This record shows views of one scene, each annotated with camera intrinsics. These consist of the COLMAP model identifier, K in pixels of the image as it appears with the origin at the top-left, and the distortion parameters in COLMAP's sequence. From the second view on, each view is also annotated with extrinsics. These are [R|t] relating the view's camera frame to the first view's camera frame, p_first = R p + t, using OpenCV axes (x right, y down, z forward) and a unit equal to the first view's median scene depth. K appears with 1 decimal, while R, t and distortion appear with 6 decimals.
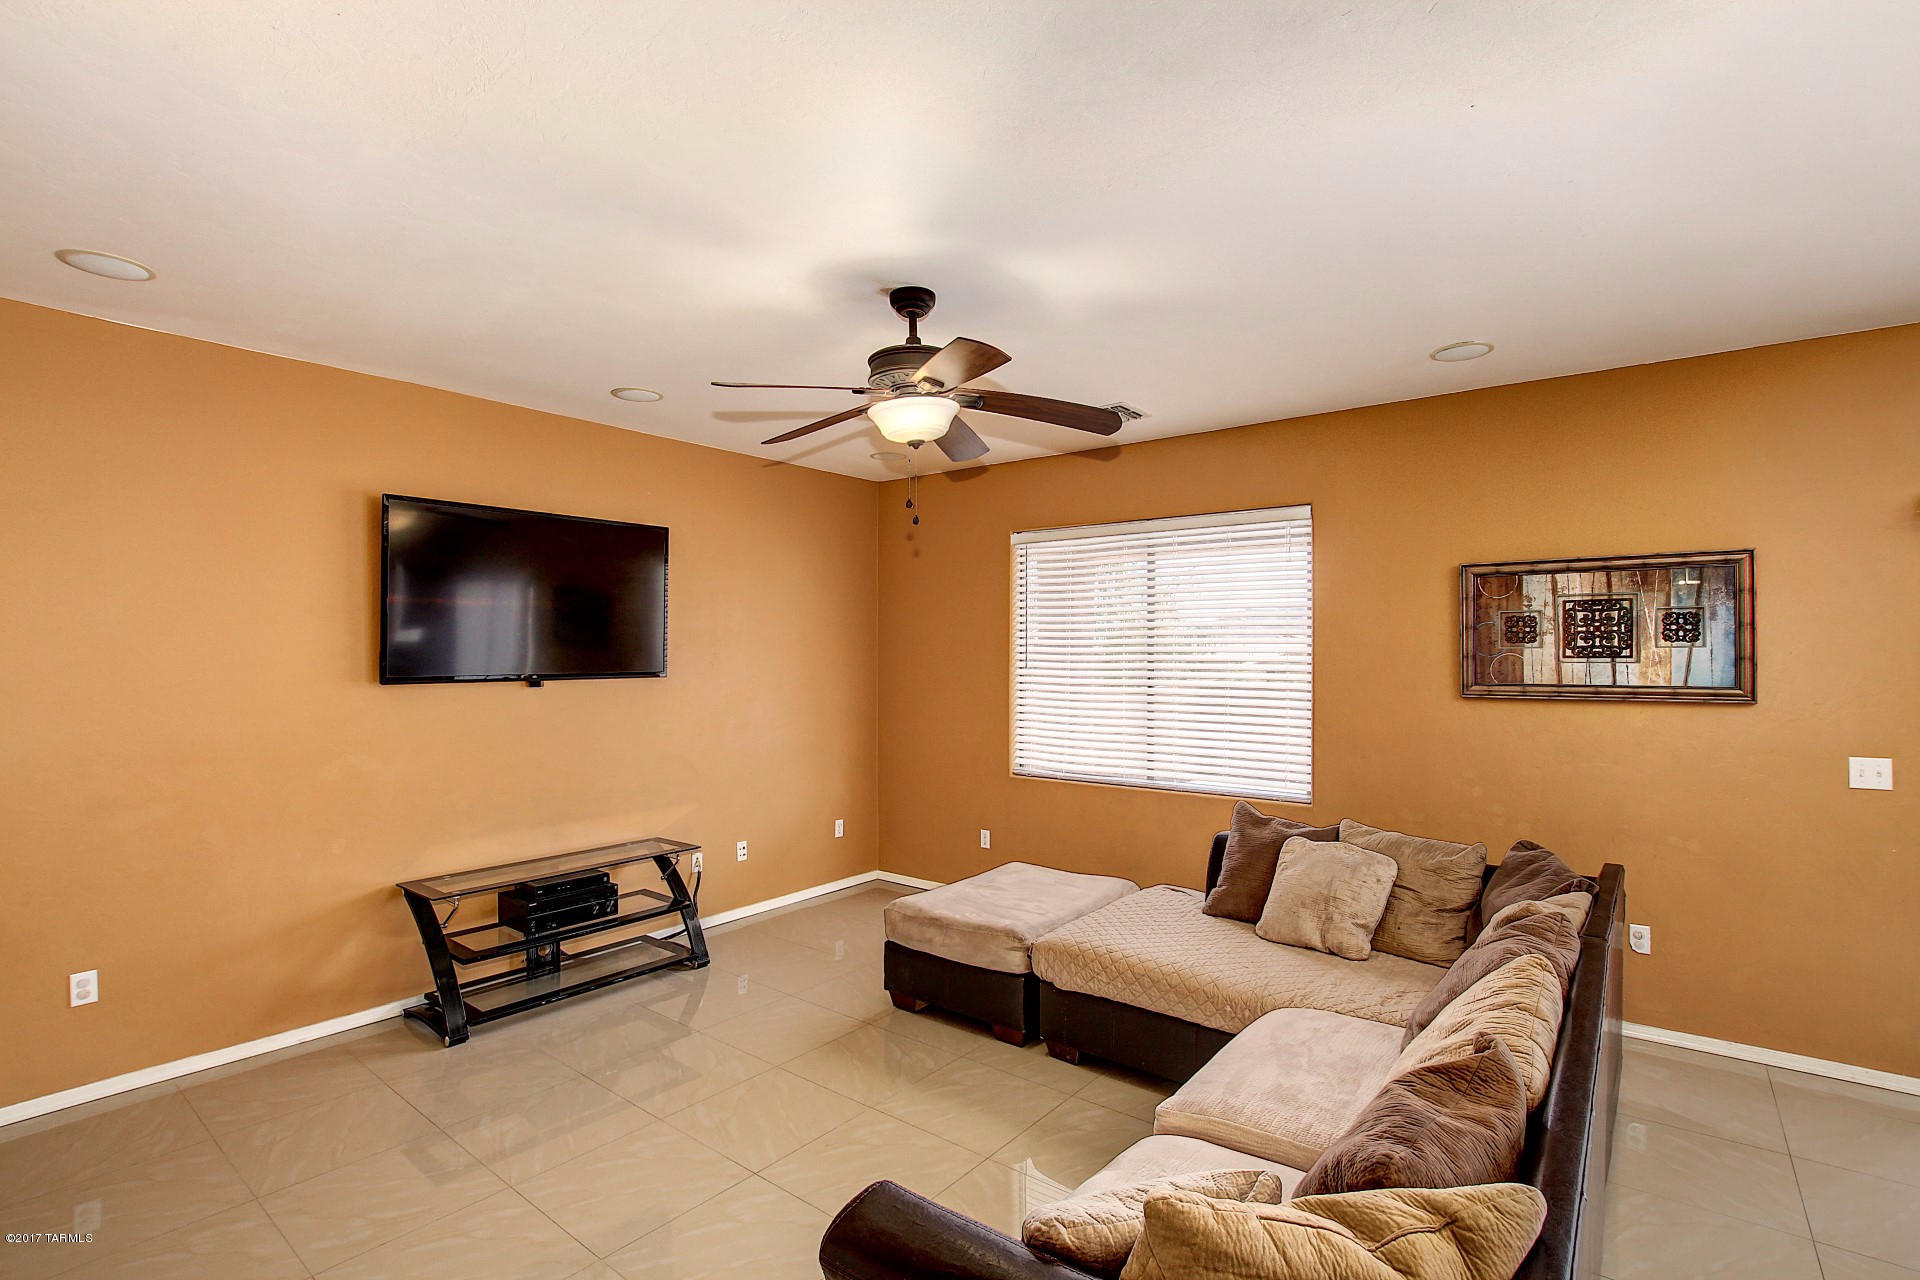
lens RADIAL K [[892.7, 0, 966.2], [0, 892.7, 648.3], [0, 0, 1]] dist [-0.036095, 0.006417]
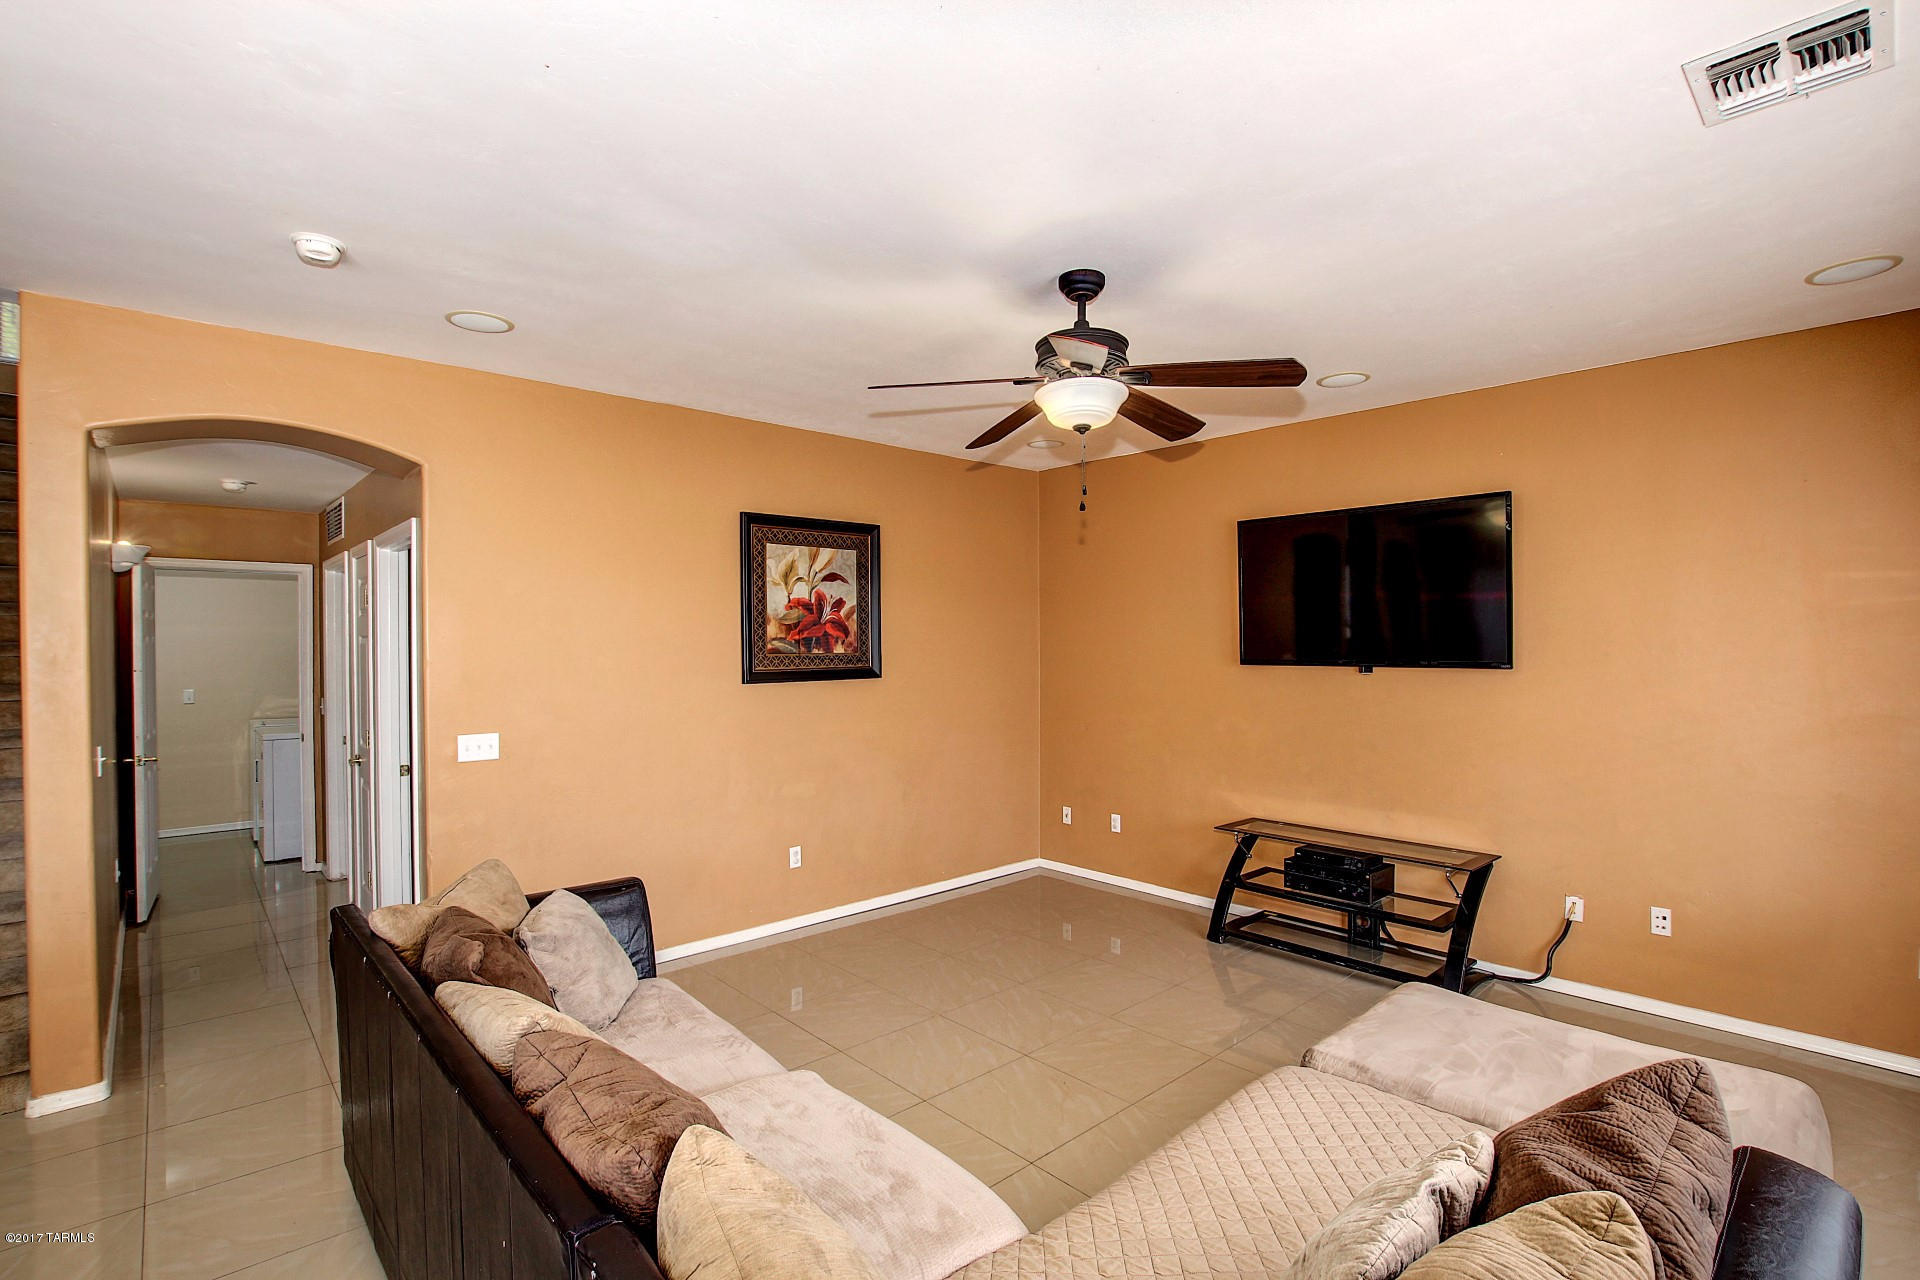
lens RADIAL K [[892.7, 0, 972.7], [0, 892.7, 649.7], [0, 0, 1]] dist [-0.036095, 0.006417]
pose [[-0.158108, 0.009858, -0.987373, 0.738349], [0.008215, 0.999929, 0.008668, 0.002355], [0.987388, -0.006741, -0.158178, 0.816042]]
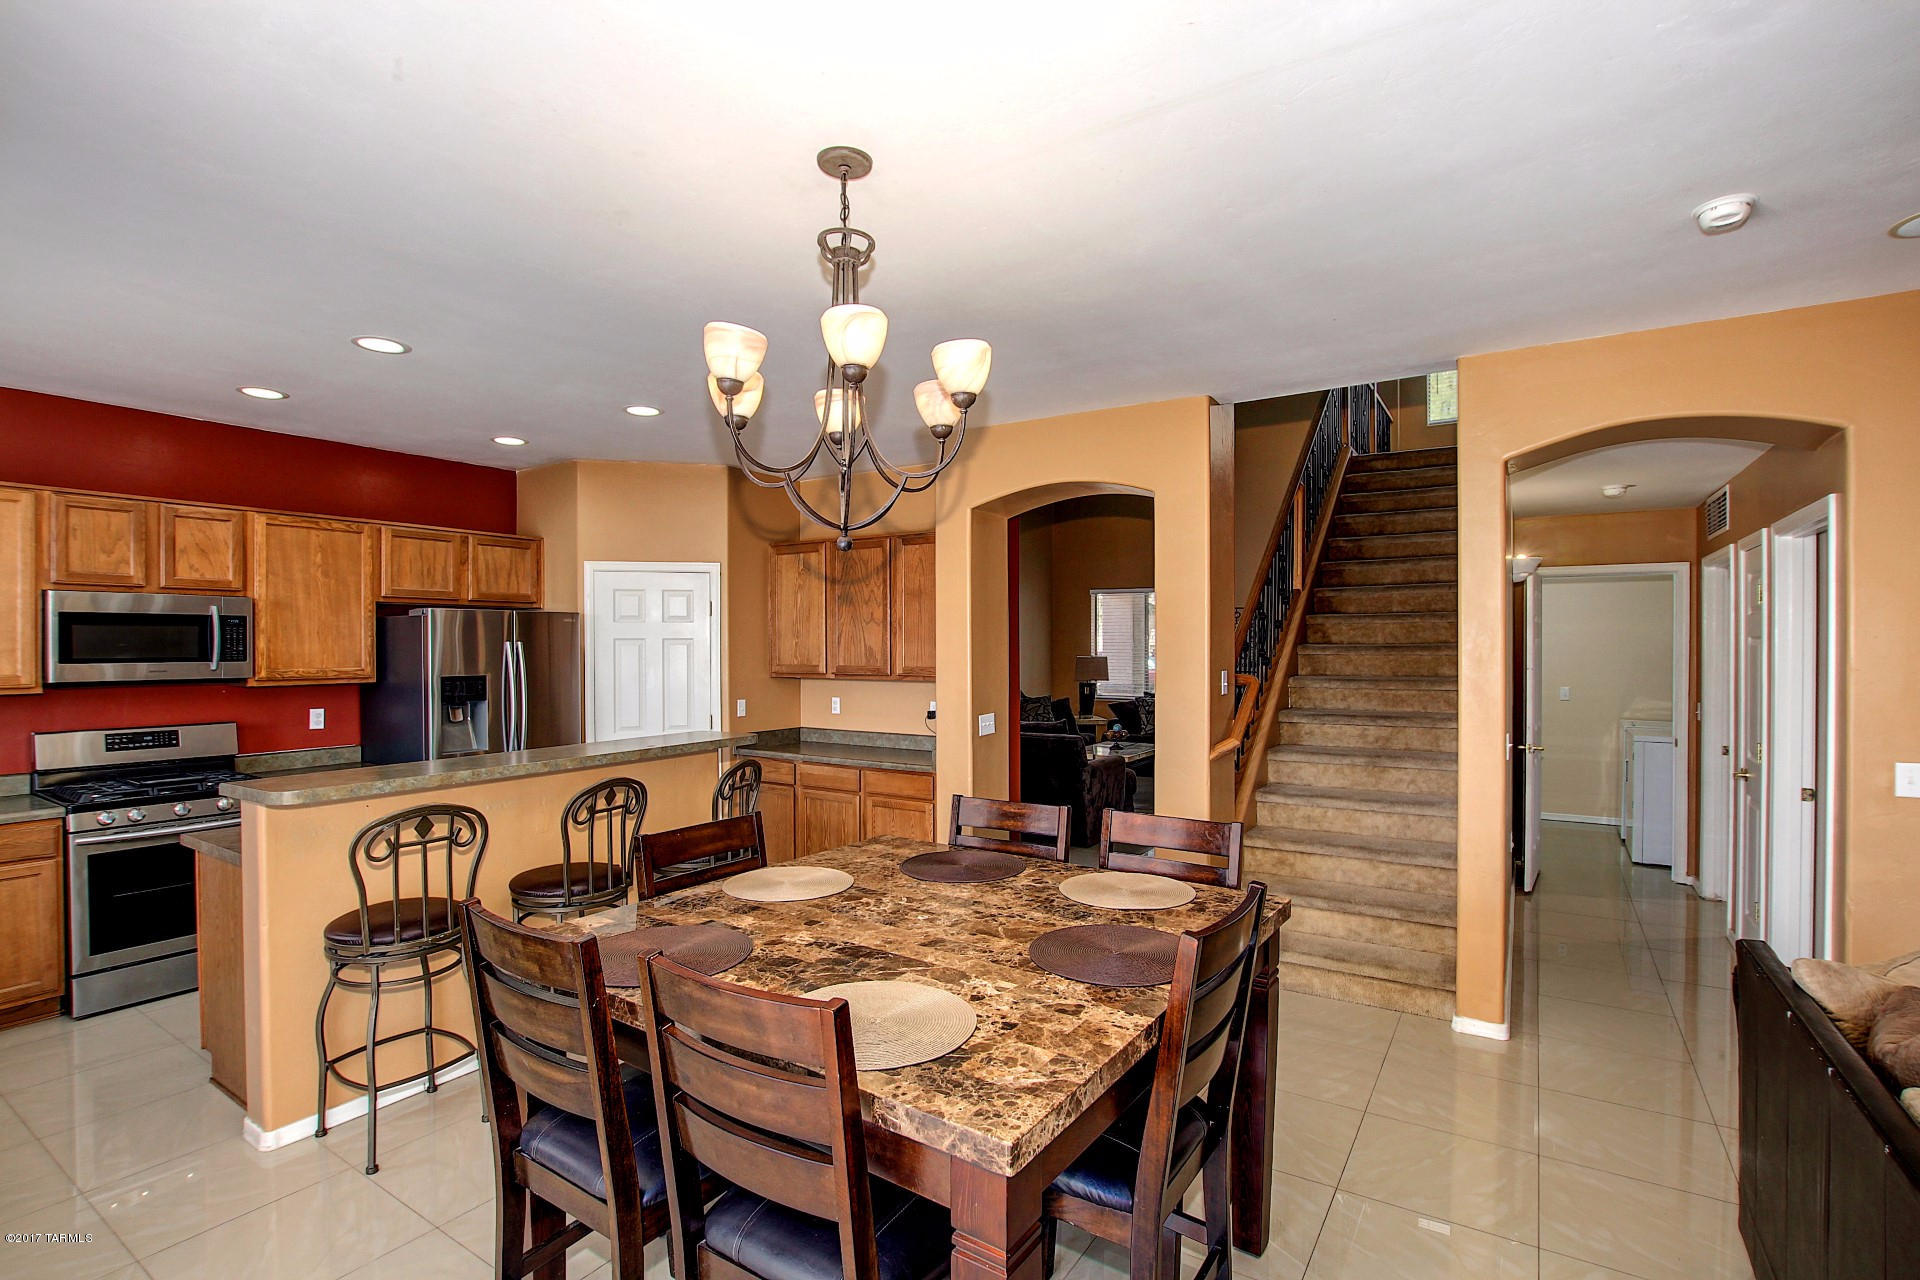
lens RADIAL K [[892.7, 0, 954.9], [0, 892.7, 651.4], [0, 0, 1]] dist [-0.036095, 0.006417]
pose [[-0.996839, 0.001881, -0.079423, 0.742803], [0.001807, 0.999998, 0.000994, 0.002272], [0.079424, 0.000848, -0.996841, 0.764470]]
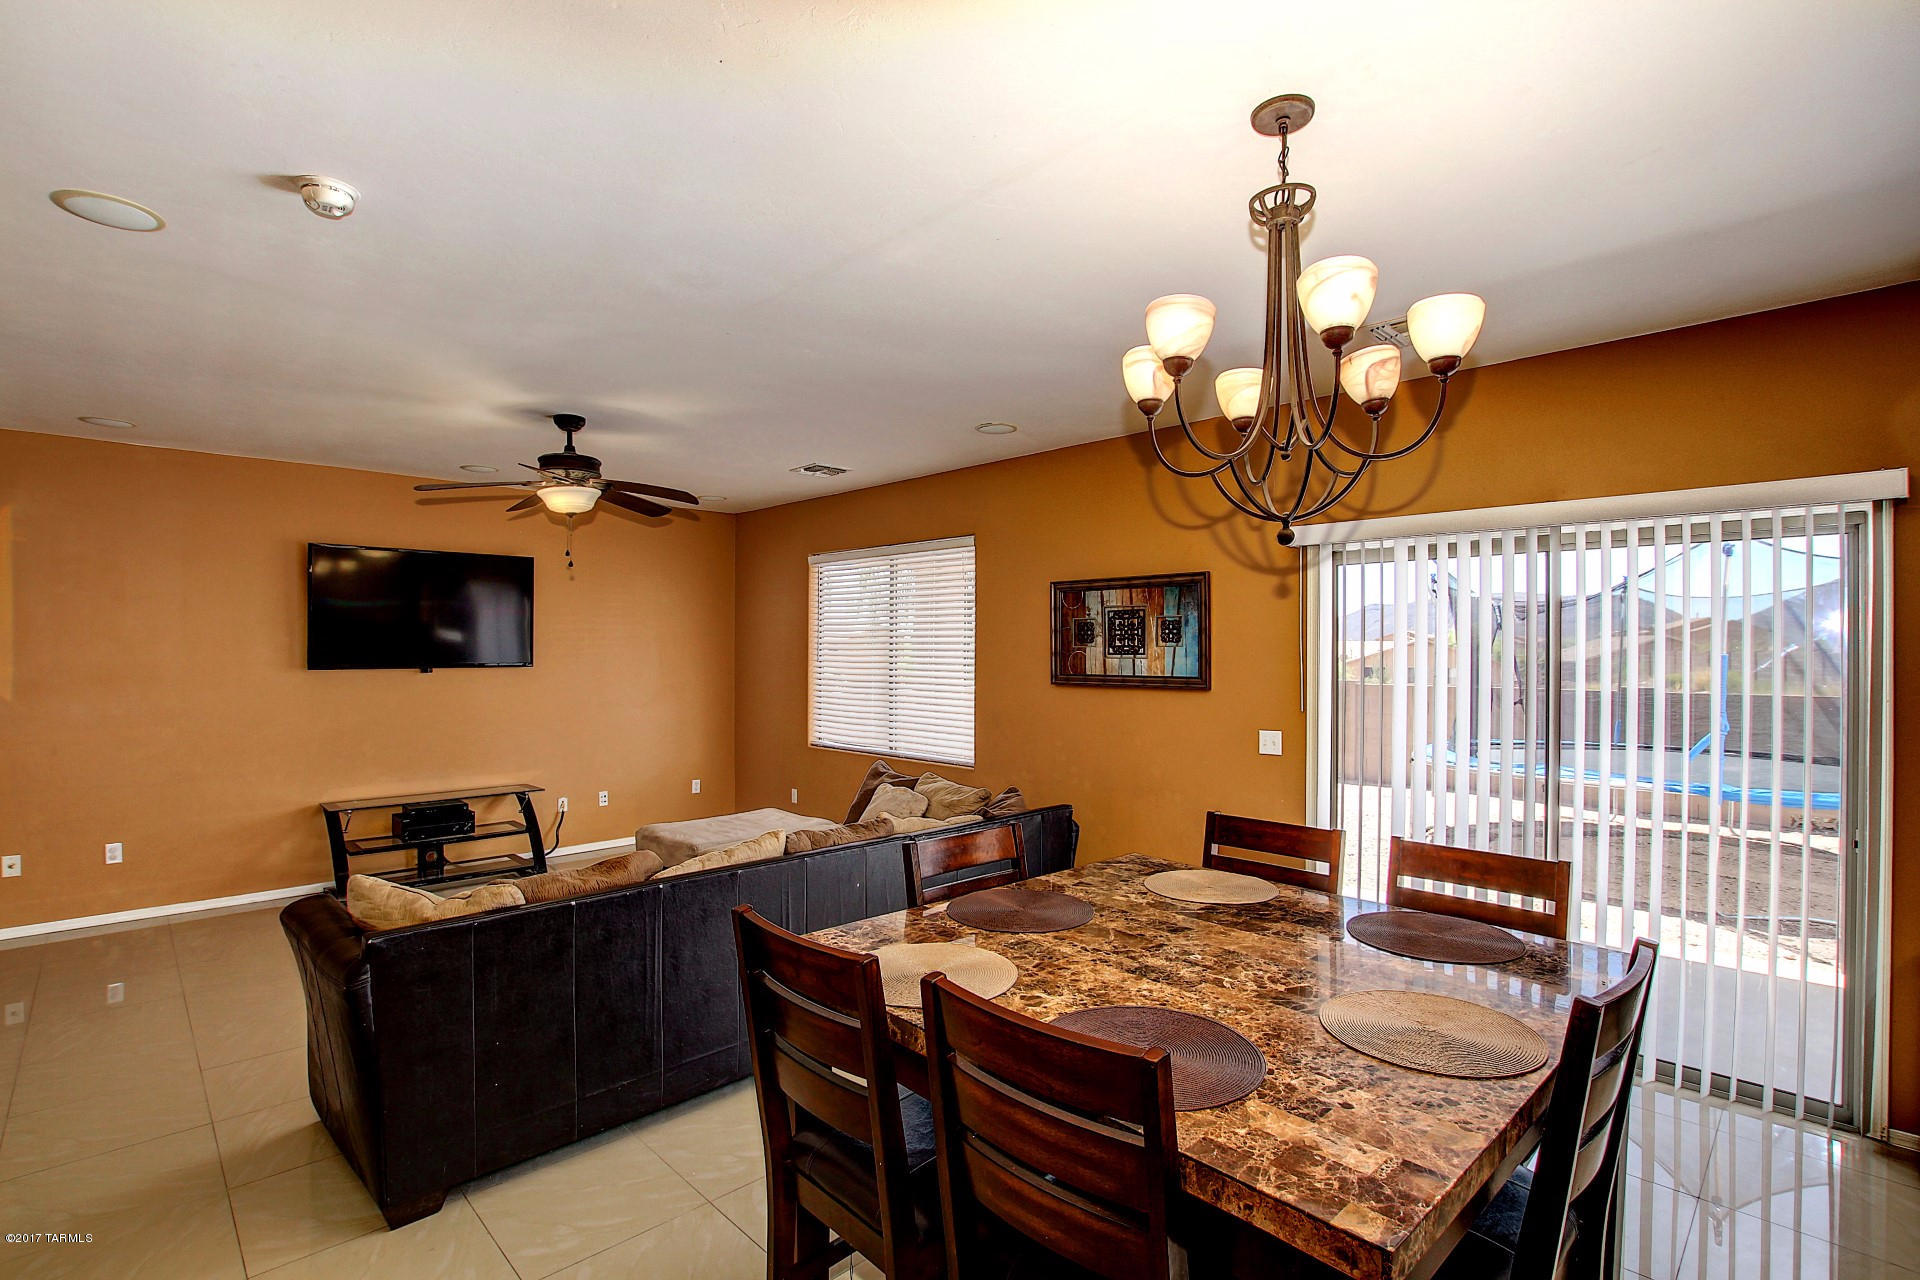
lens RADIAL K [[892.7, 0, 966.0], [0, 892.7, 650.2], [0, 0, 1]] dist [-0.036095, 0.006417]
pose [[0.991616, 0.001504, -0.129209, 0.651721], [-0.000469, 0.999968, 0.008039, -0.006213], [0.129217, -0.007911, 0.991585, -0.344288]]
